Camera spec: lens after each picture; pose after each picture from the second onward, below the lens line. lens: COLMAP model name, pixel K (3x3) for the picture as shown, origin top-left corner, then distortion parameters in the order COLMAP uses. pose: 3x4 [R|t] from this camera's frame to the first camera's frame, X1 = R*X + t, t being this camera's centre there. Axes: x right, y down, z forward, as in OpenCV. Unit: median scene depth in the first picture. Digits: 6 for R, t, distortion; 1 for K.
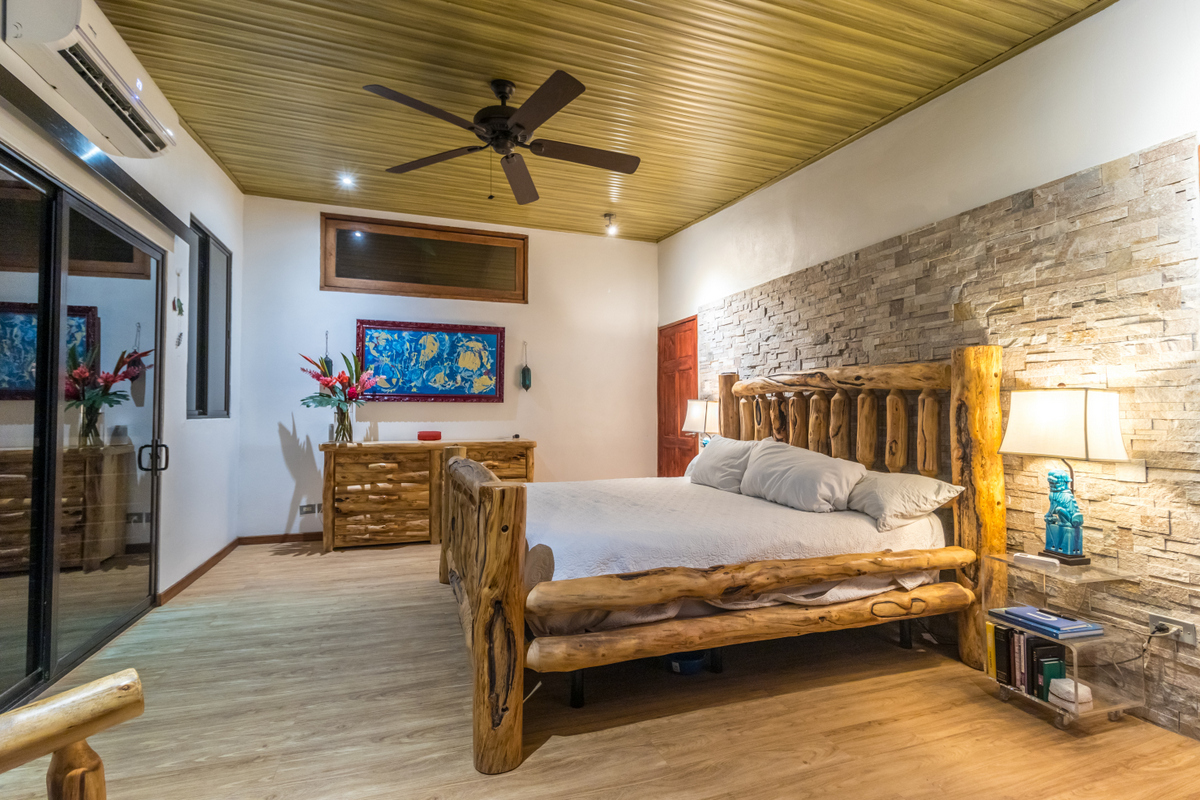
lens RADIAL K [[563.5, 0, 599.1], [0, 563.5, 397.2], [0, 0, 1]] dist [0.006046, -0.000837]
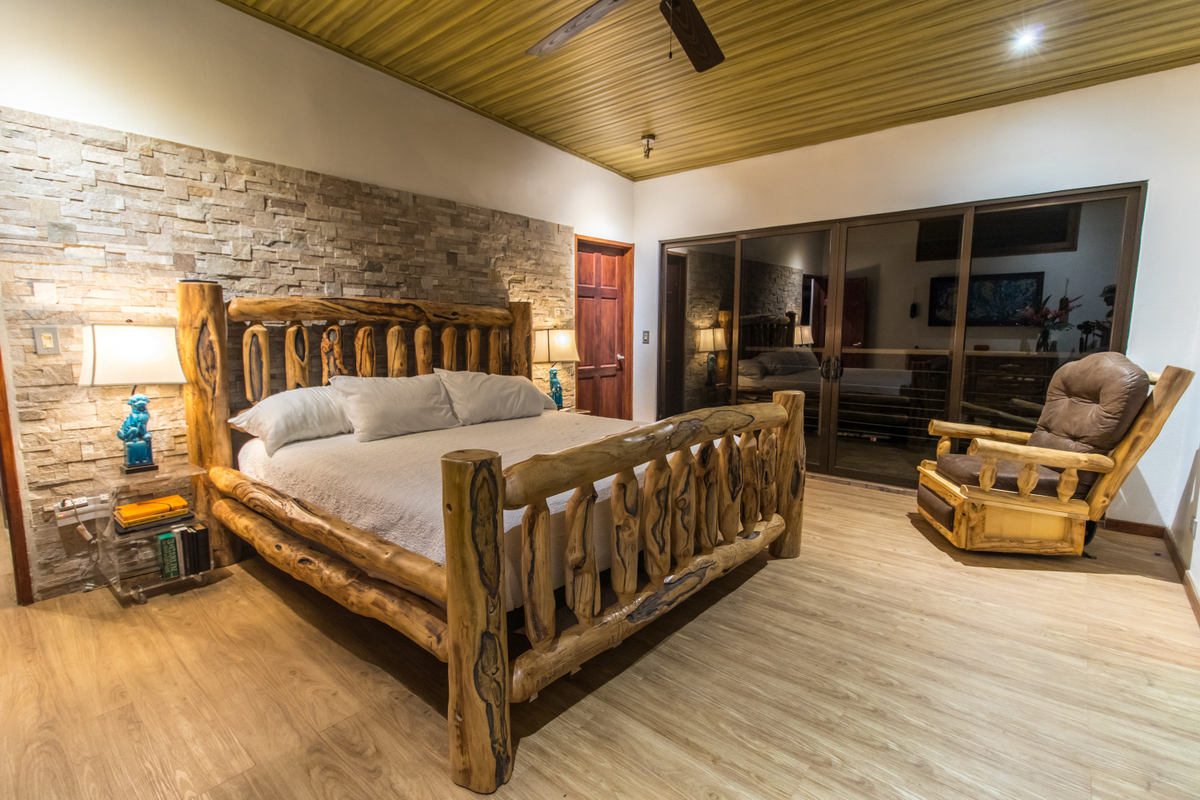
lens RADIAL K [[563.5, 0, 597.6], [0, 563.5, 402.4], [0, 0, 1]] dist [0.006046, -0.000837]
pose [[-0.508295, -0.108779, 0.854285, -0.786282], [-0.023115, 0.993356, 0.112734, 0.012535], [-0.860873, 0.037556, -0.507432, 1.417759]]
